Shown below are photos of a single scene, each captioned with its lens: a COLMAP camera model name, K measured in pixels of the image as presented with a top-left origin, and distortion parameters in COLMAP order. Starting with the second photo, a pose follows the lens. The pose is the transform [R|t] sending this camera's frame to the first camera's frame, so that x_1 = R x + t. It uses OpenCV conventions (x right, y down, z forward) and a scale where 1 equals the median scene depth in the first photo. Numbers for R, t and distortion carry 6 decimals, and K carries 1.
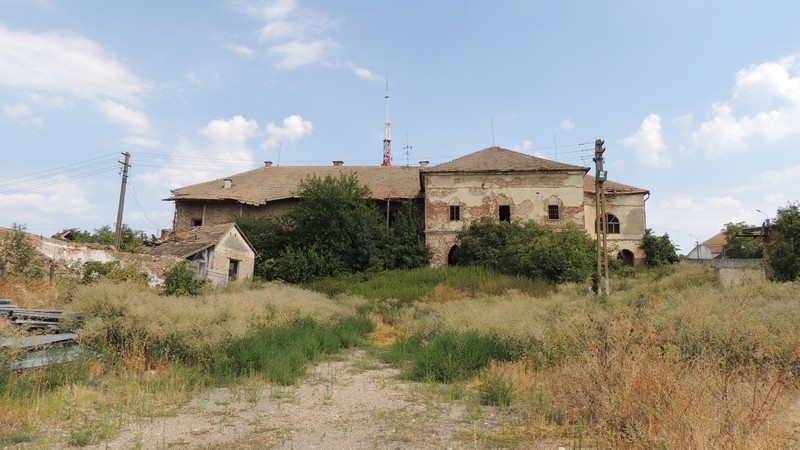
lens RADIAL K [[585.3, 0, 400.0], [0, 585.3, 225.0], [0, 0, 1]] dist [-0.009723, 0.001507]
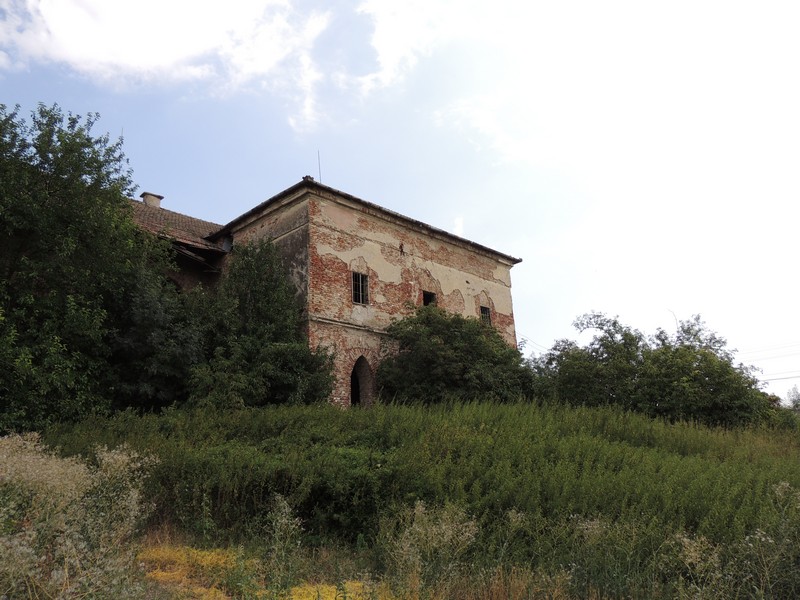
lens RADIAL K [[570.3, 0, 400.0], [0, 570.3, 300.0], [0, 0, 1]] dist [-0.004919, -0.001433]
pose [[0.661067, 0.177518, 0.729025, -0.215861], [-0.084227, 0.983026, -0.162992, 0.060252], [-0.745584, 0.046344, 0.664798, 0.670860]]
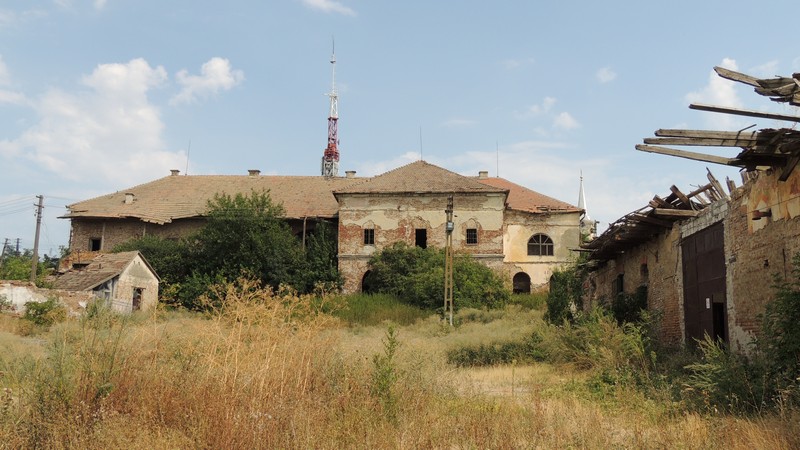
lens RADIAL K [[860.8, 0, 400.0], [0, 860.8, 225.0], [0, 0, 1]] dist [-0.018005, -0.000760]
pose [[0.999647, 0.001797, 0.026506, 0.106210], [-0.002204, 0.999880, 0.015321, -0.061038], [-0.026476, -0.015374, 0.999531, -0.406382]]
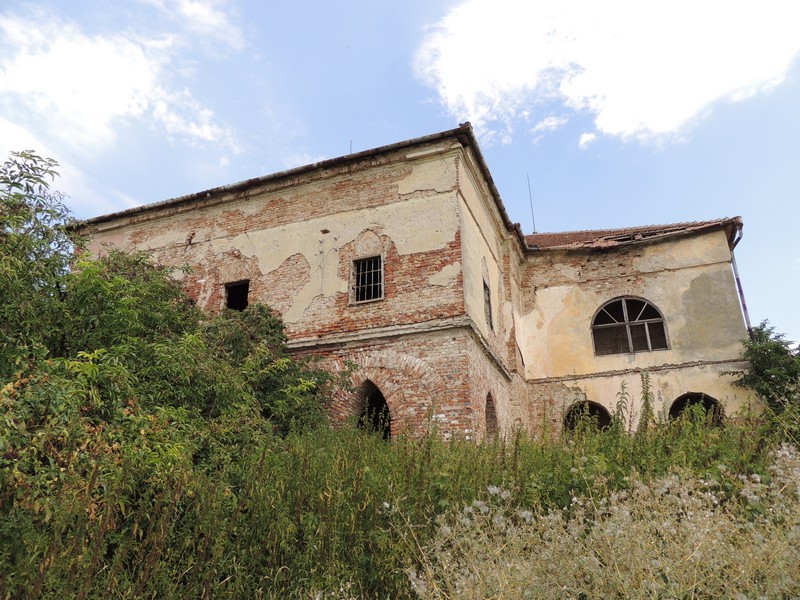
lens RADIAL K [[570.3, 0, 400.0], [0, 570.3, 300.0], [0, 0, 1]] dist [-0.004919, -0.001433]
pose [[0.958948, -0.125176, -0.254459, 0.350385], [0.066625, 0.971638, -0.226896, 0.058099], [0.275644, 0.200628, 0.940090, 0.713429]]
